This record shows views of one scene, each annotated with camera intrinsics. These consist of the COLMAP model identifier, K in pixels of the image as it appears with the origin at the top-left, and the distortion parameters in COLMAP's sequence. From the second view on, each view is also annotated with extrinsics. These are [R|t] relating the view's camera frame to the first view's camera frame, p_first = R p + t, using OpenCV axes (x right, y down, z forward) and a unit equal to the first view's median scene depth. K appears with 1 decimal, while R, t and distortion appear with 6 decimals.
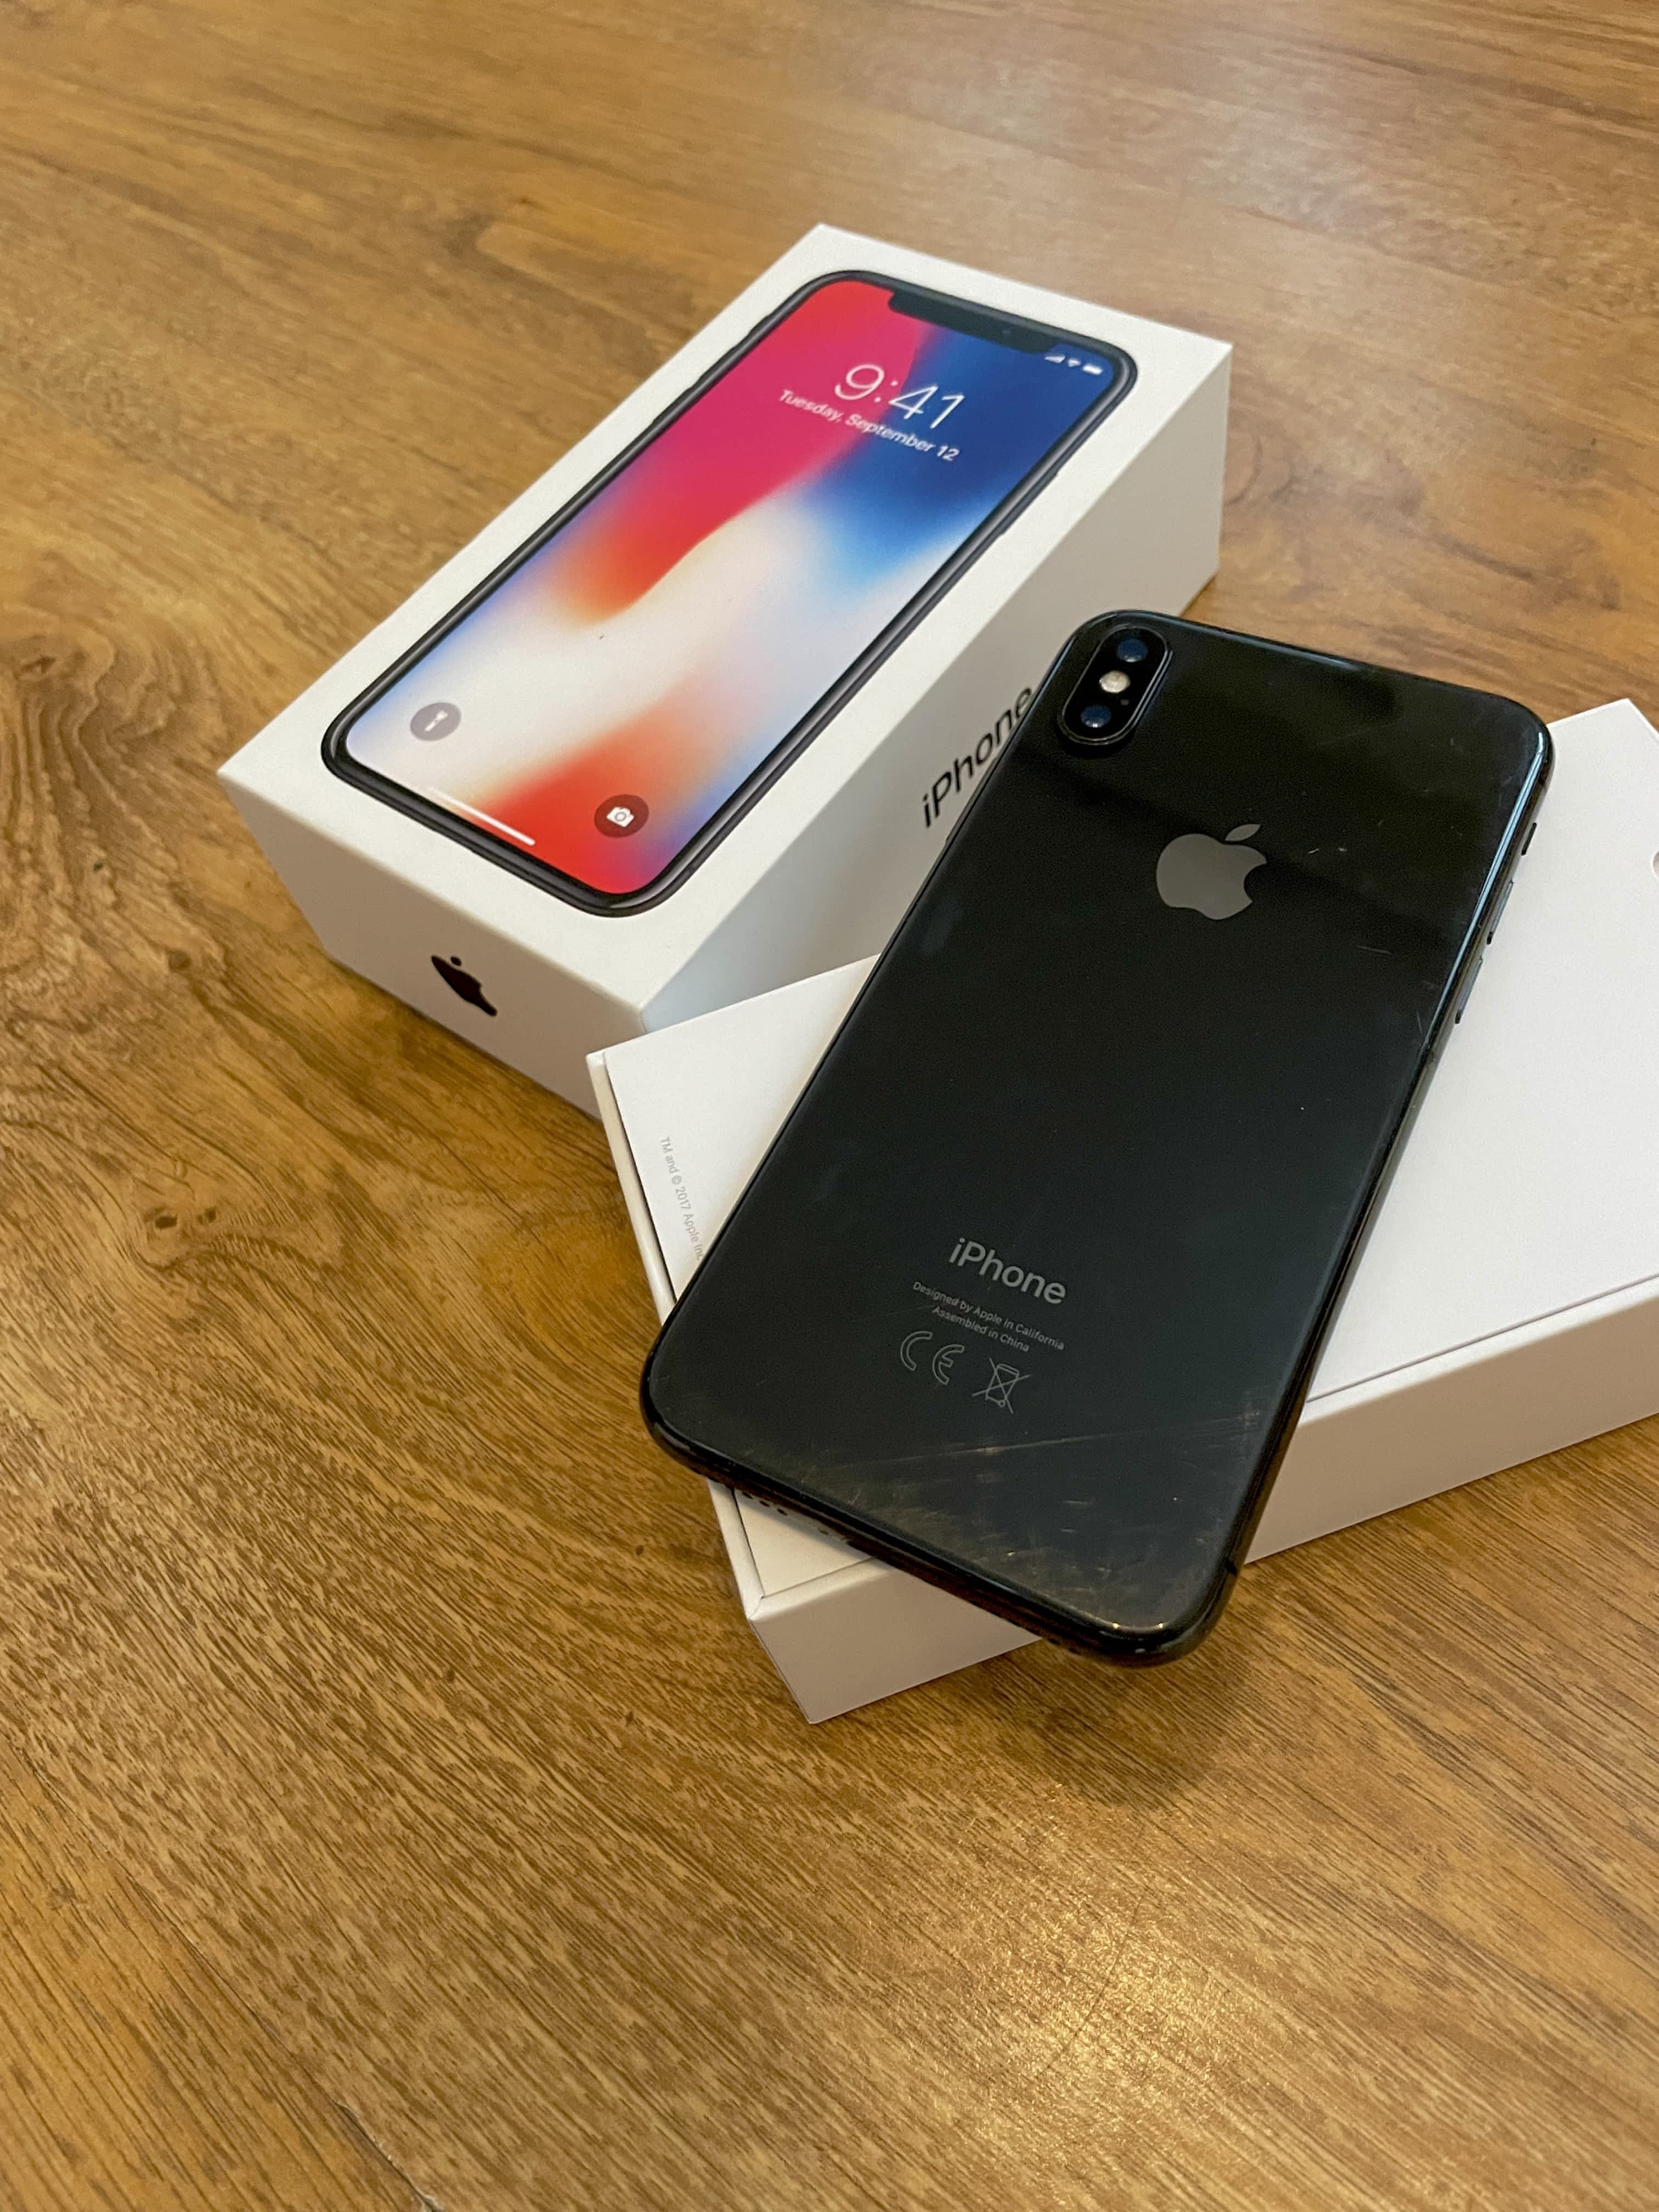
lens RADIAL K [[1701.2, 0, 830.9], [0, 1701.2, 1089.0], [0, 0, 1]] dist [0.071925, -0.117708]
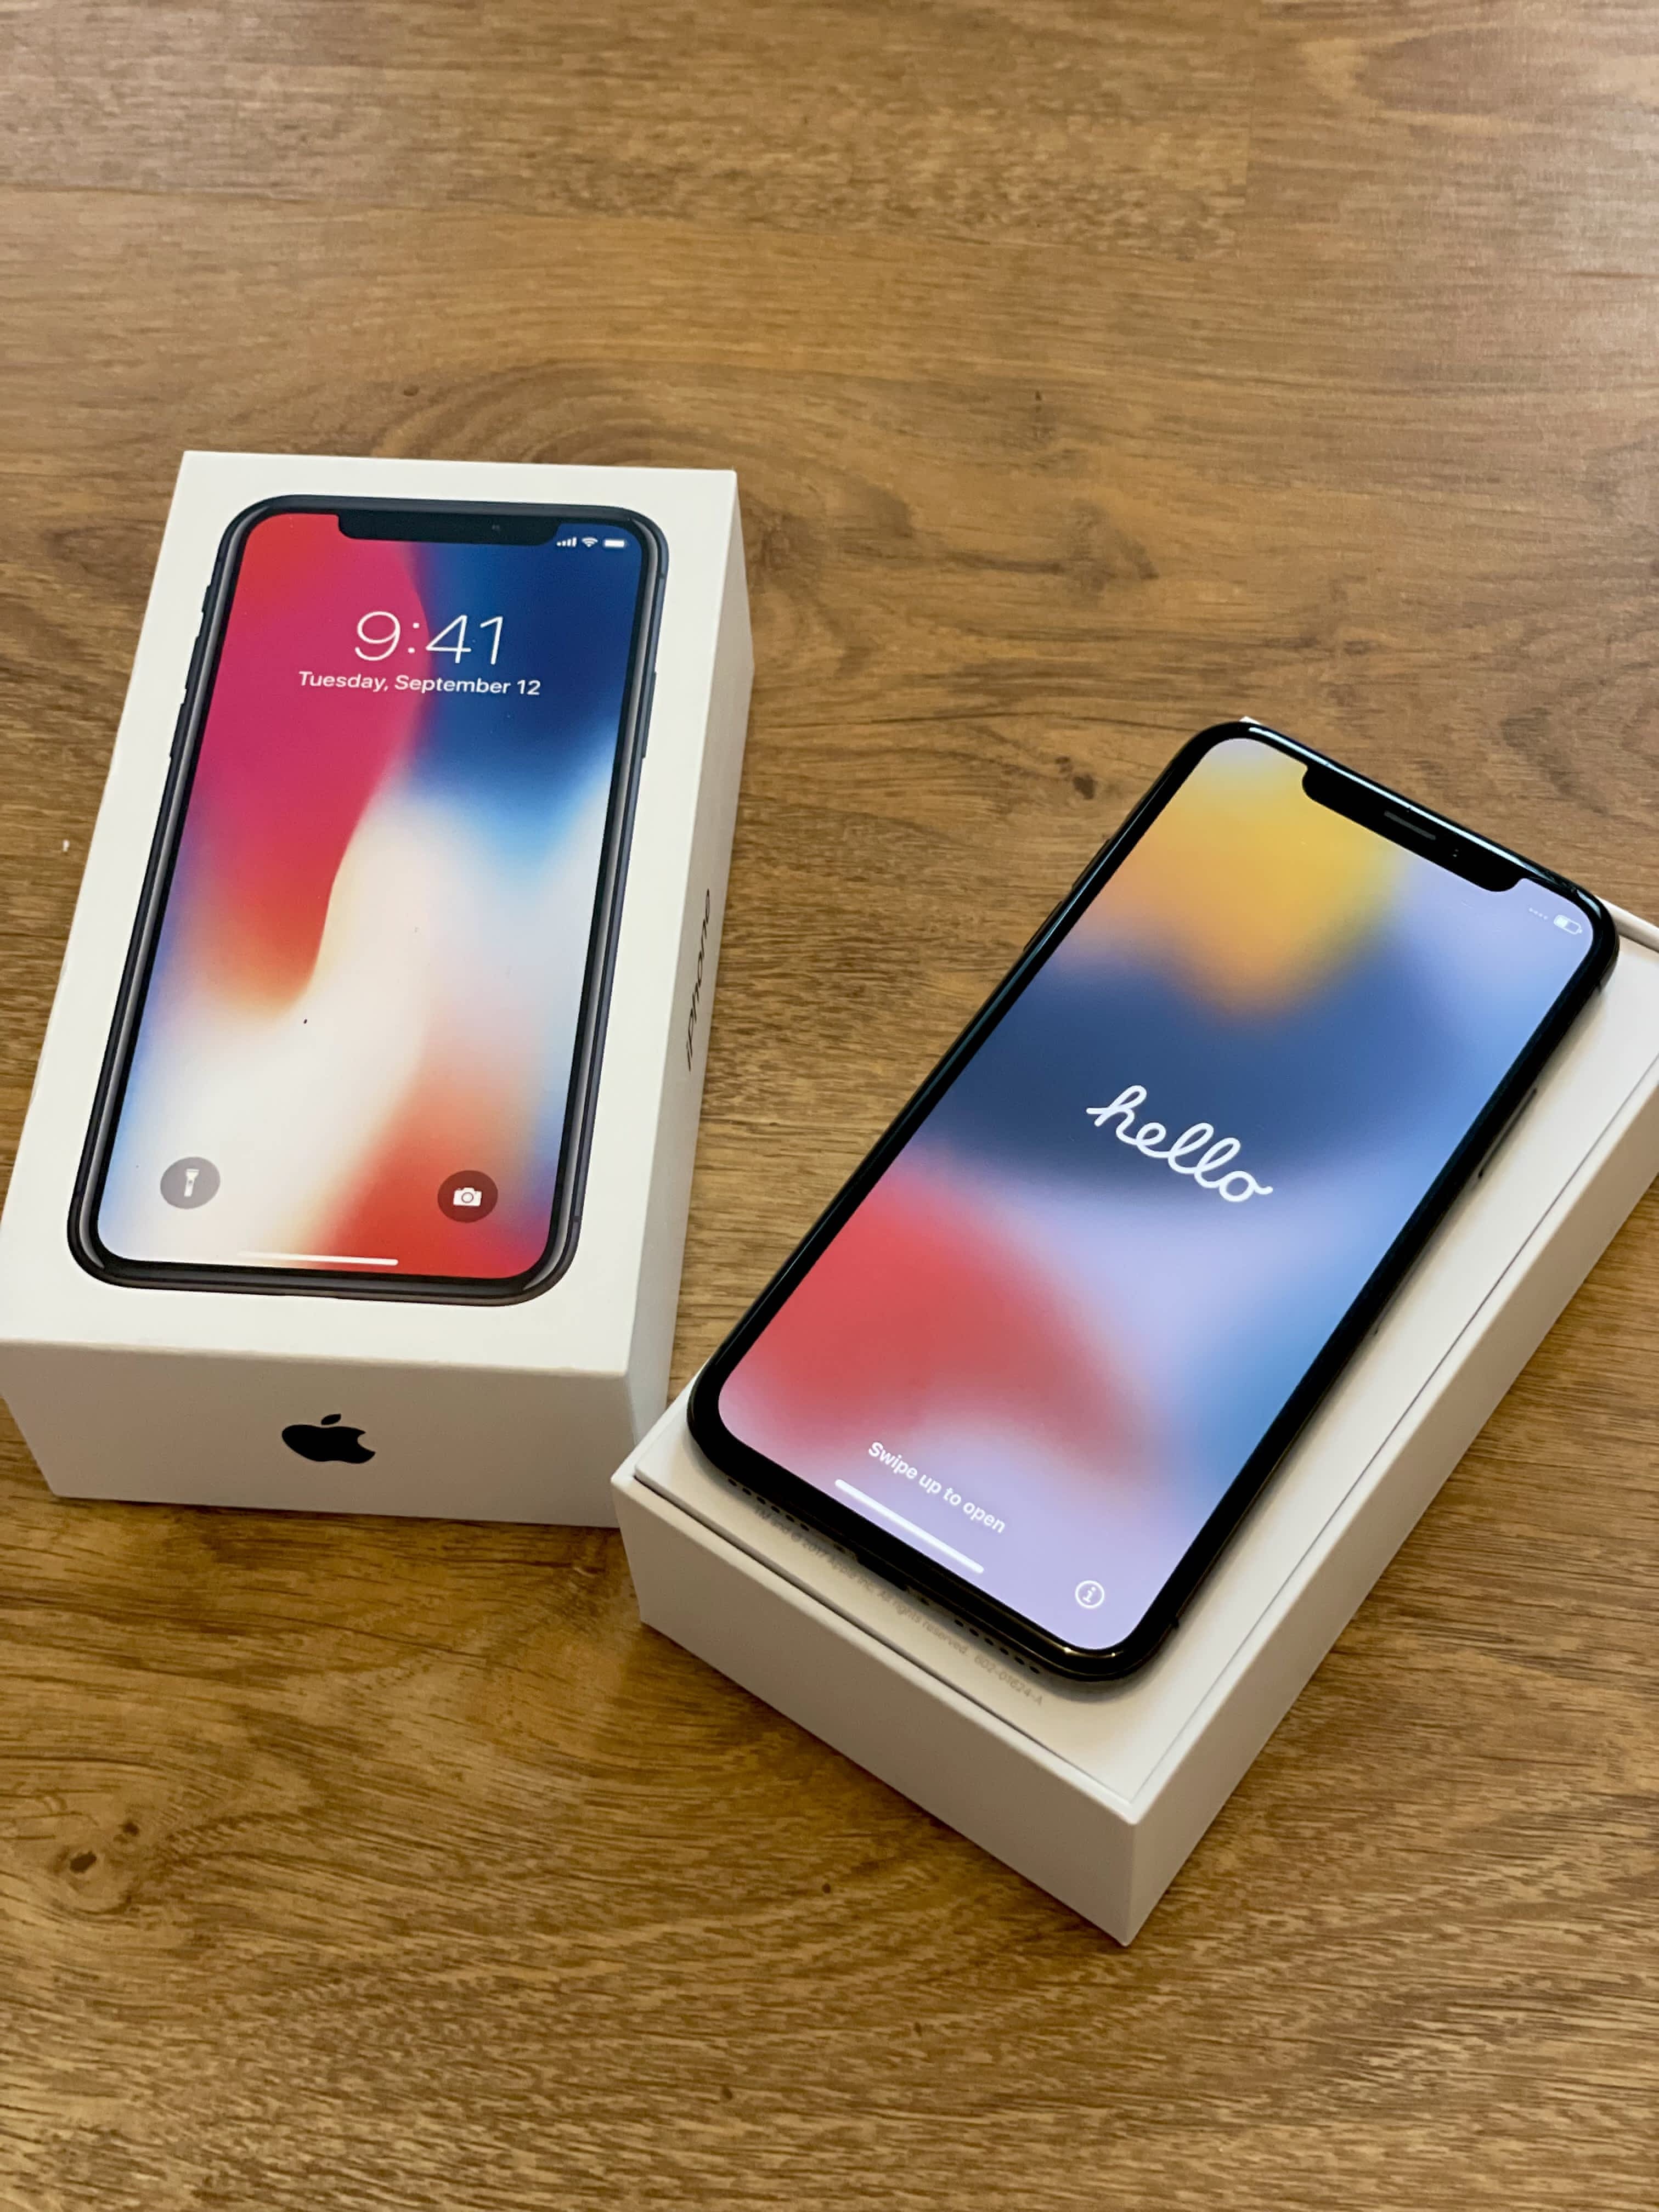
lens RADIAL K [[3315.5, 0, 829.5], [0, 3315.5, 1106.0], [0, 0, 1]] dist [0.123813, -0.420241]
pose [[0.842724, -0.391660, 0.369351, -0.619537], [0.404231, 0.913482, 0.046348, -0.214164], [-0.355548, 0.110245, 0.928134, -0.773586]]
